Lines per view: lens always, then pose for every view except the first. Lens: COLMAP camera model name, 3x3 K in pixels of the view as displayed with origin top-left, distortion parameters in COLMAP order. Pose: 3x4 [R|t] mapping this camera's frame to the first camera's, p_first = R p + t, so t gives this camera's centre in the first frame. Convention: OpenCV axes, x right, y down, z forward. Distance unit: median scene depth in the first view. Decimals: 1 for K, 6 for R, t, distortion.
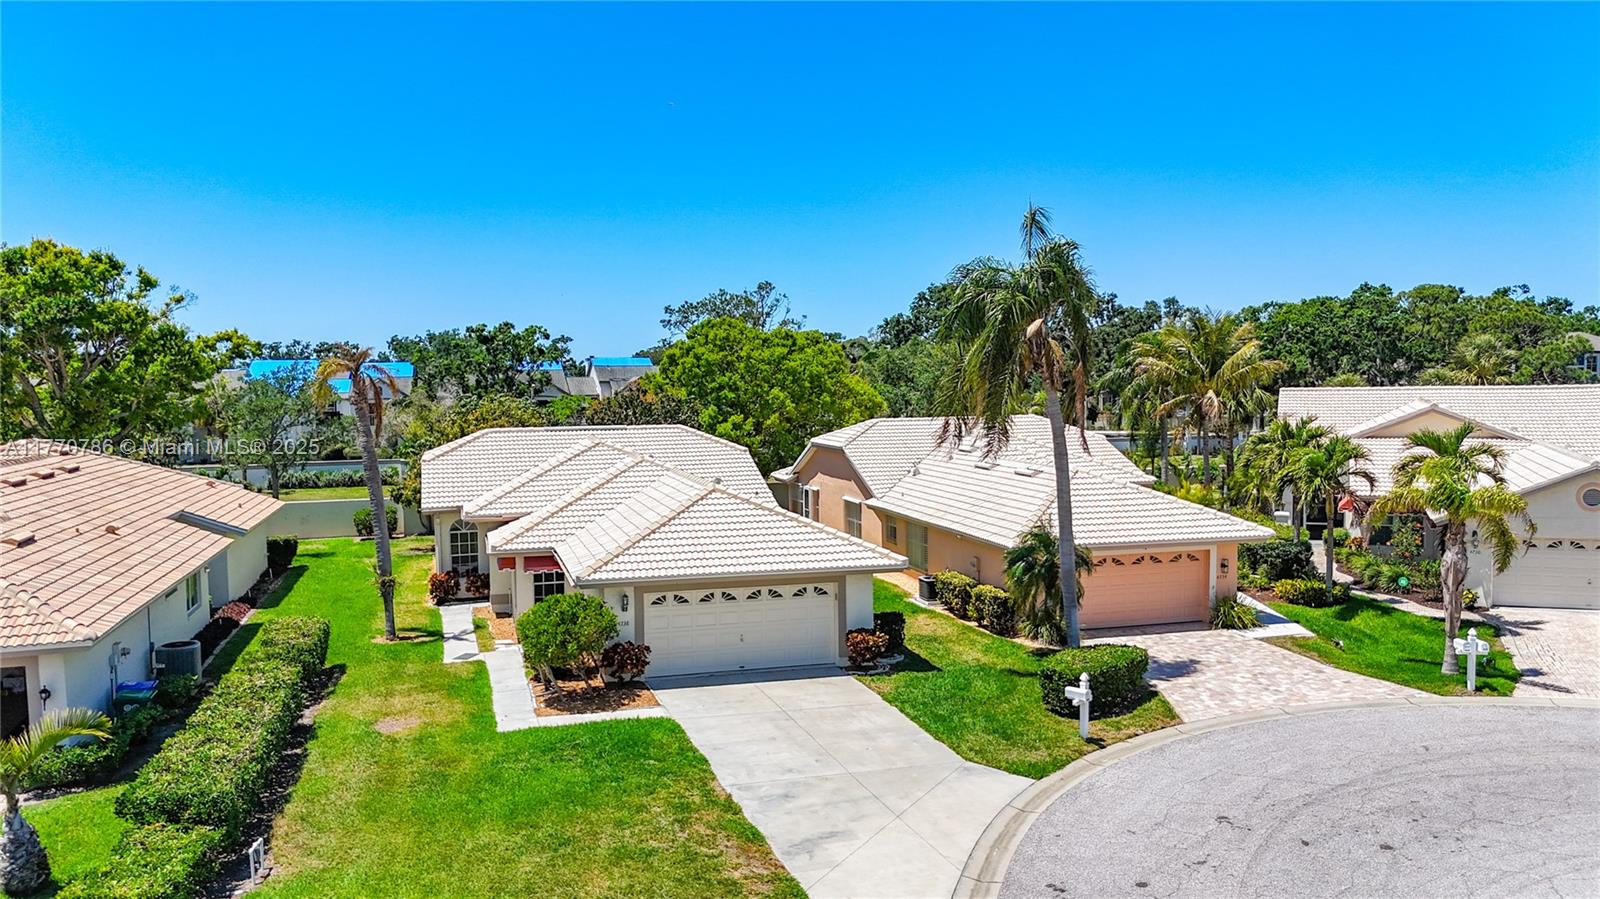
lens RADIAL K [[1195.3, 0, 809.1], [0, 1195.3, 459.1], [0, 0, 1]] dist [0.076249, -0.086377]
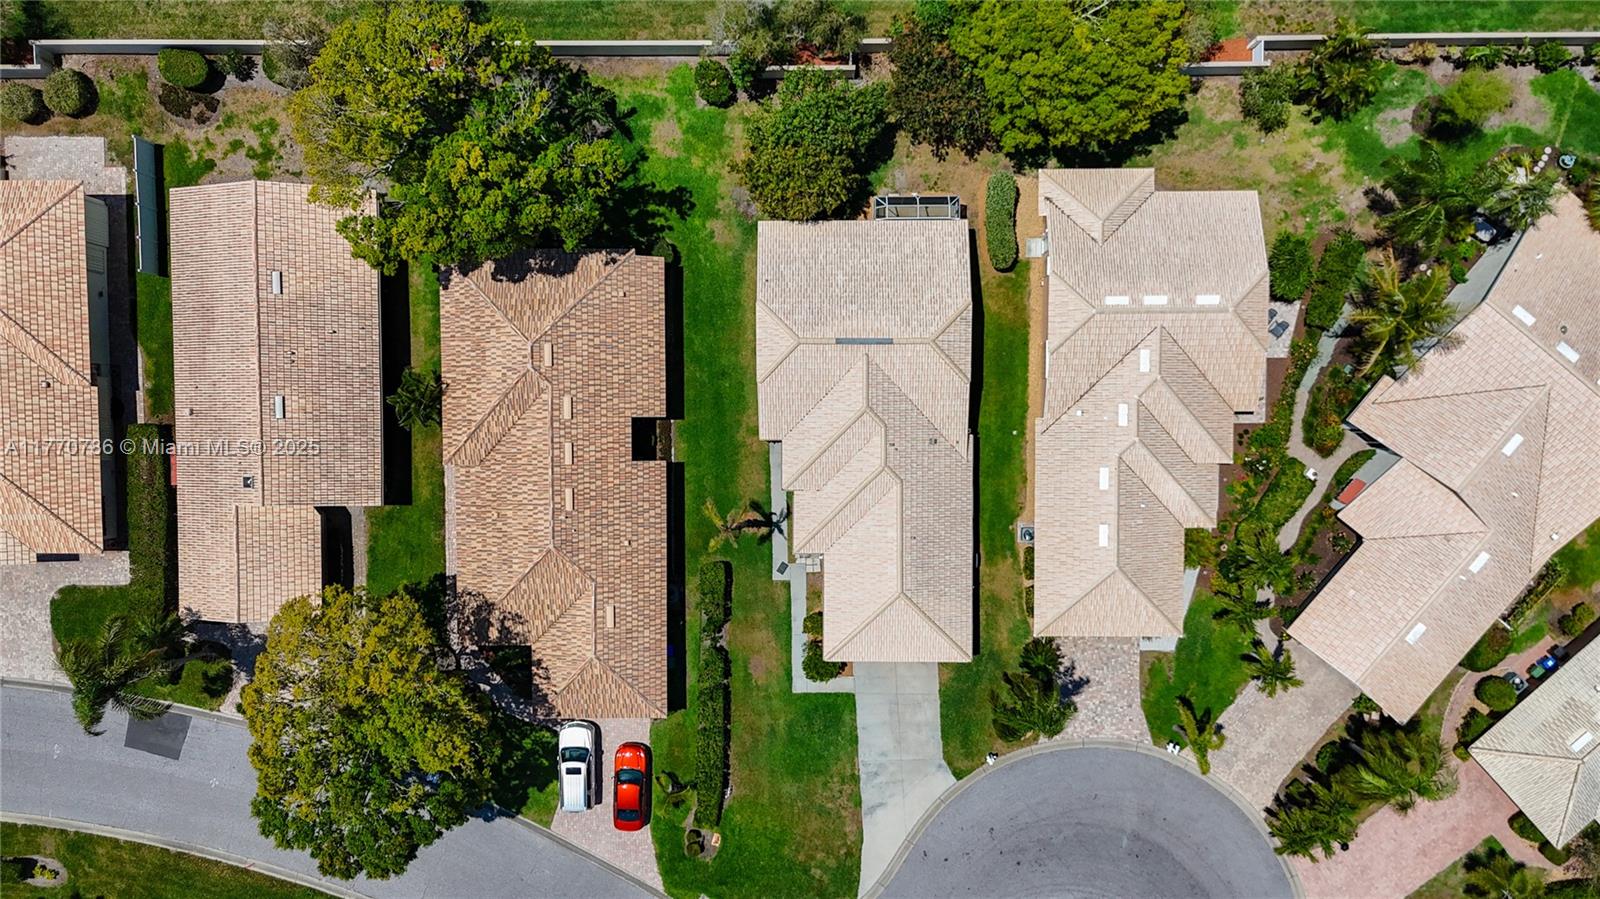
lens RADIAL K [[1243.6, 0, 784.0], [0, 1243.6, 534.6], [0, 0, 1]] dist [0.052438, -0.012412]
pose [[0.959489, 0.280705, 0.024187, -0.362214], [-0.027669, 0.008446, 0.999581, -2.145650], [0.280383, -0.959757, 0.015871, 1.043130]]
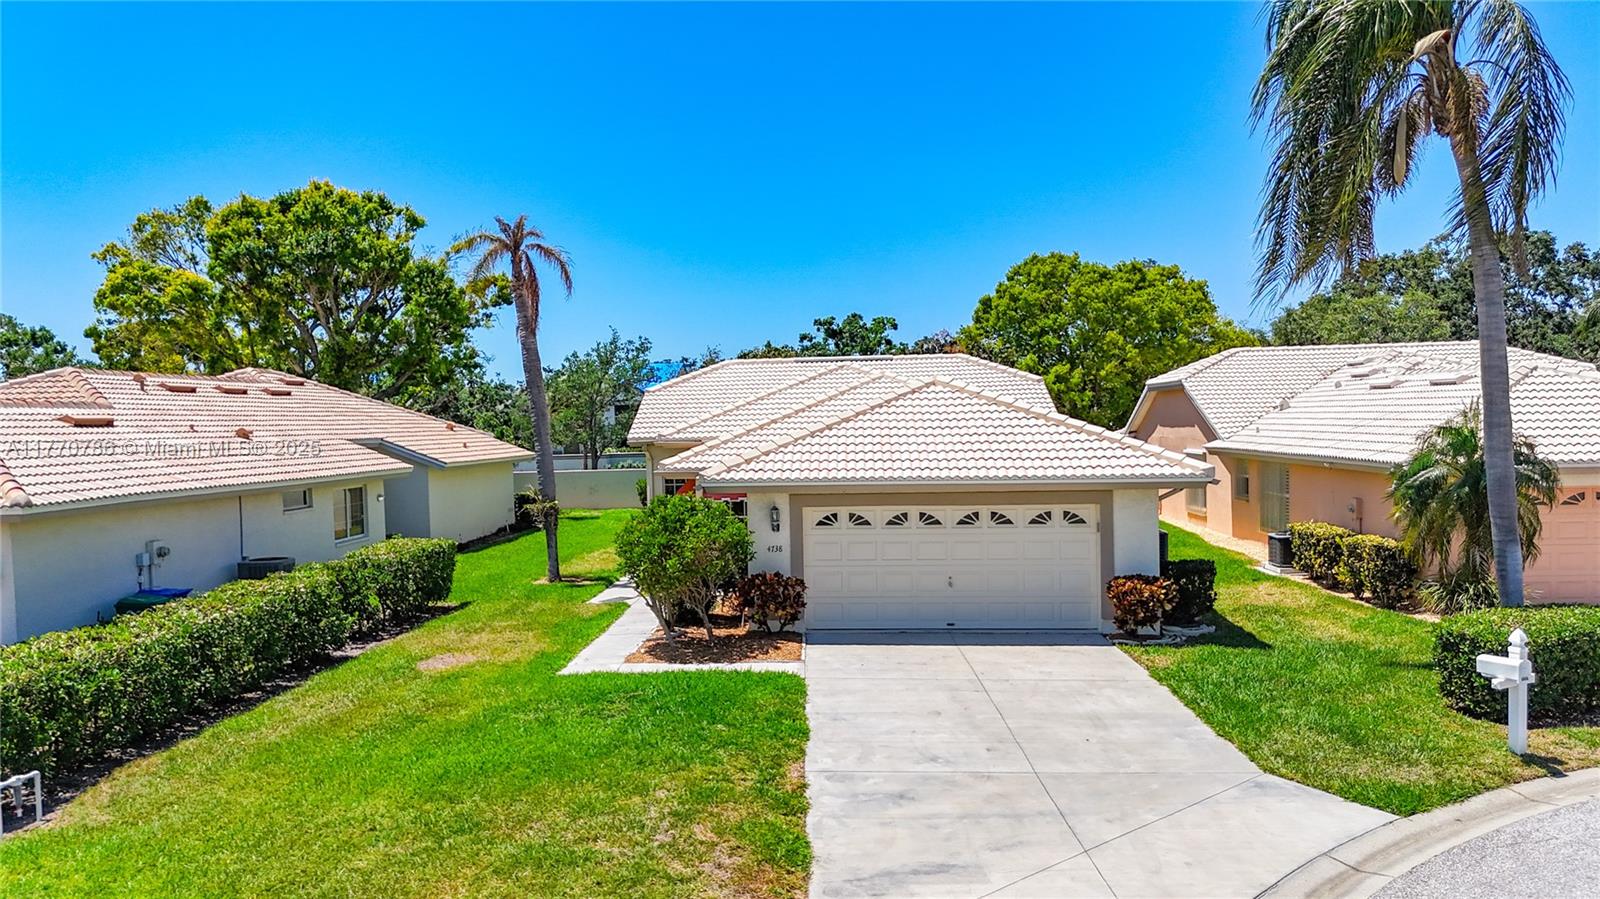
lens RADIAL K [[1214.3, 0, 798.7], [0, 1214.3, 474.4], [0, 0, 1]] dist [0.076441, -0.090081]
pose [[0.942369, 0.004867, -0.334540, 0.089016], [-0.011073, 0.999800, -0.016646, 0.096767], [0.334393, 0.019391, 0.942234, 0.305808]]
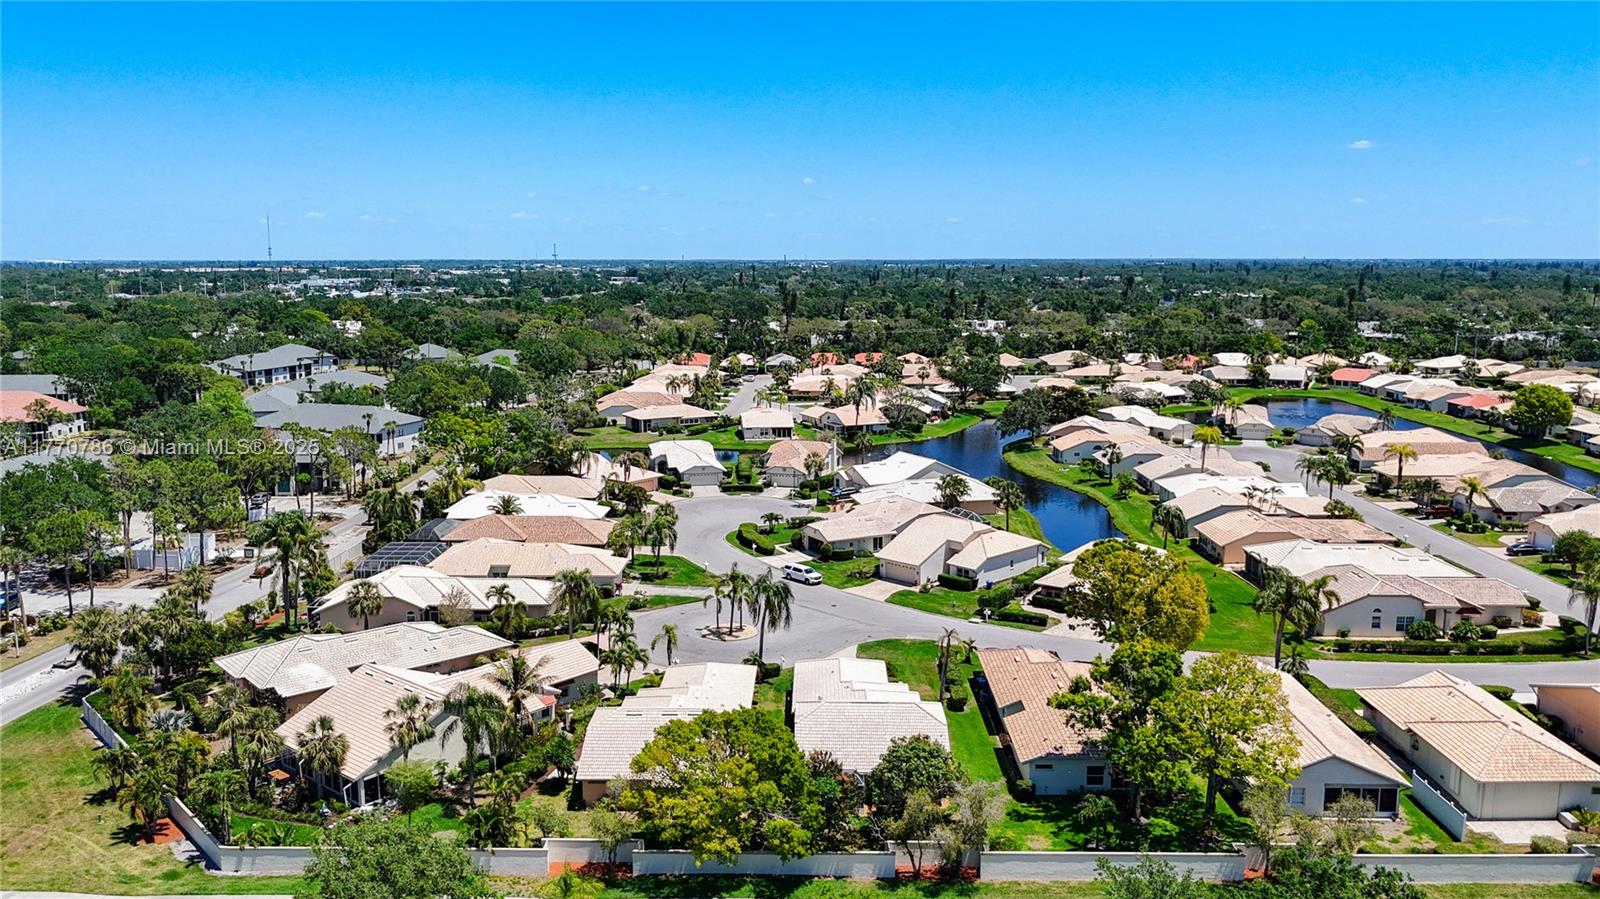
lens RADIAL K [[1213.8, 0, 796.4], [0, 1213.8, 396.3], [0, 0, 1]] dist [0.077831, -0.093830]
pose [[-0.953018, -0.016759, 0.302450, -1.006059], [0.037231, 0.984417, 0.171862, -1.313904], [-0.300617, 0.175048, -0.937543, 4.219166]]
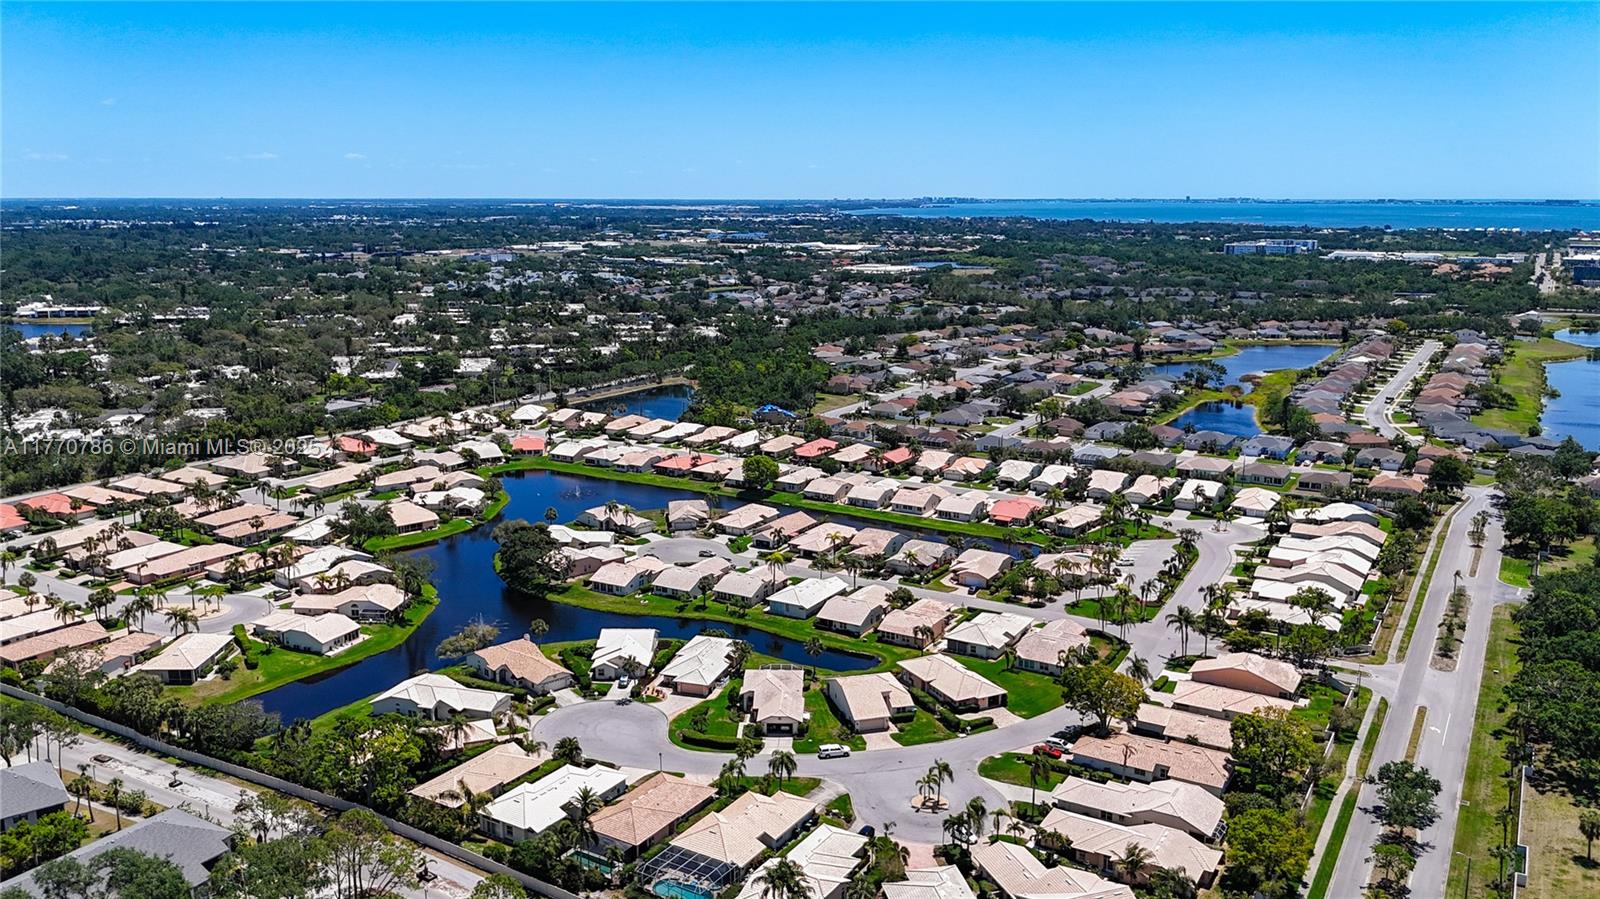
lens RADIAL K [[1221.5, 0, 826.2], [0, 1221.5, 453.3], [0, 0, 1]] dist [0.069285, -0.108807]
pose [[-0.728523, 0.147756, -0.668896, 4.751781], [-0.040270, 0.965535, 0.257141, -3.093757], [0.683836, 0.214269, -0.697465, 4.082727]]
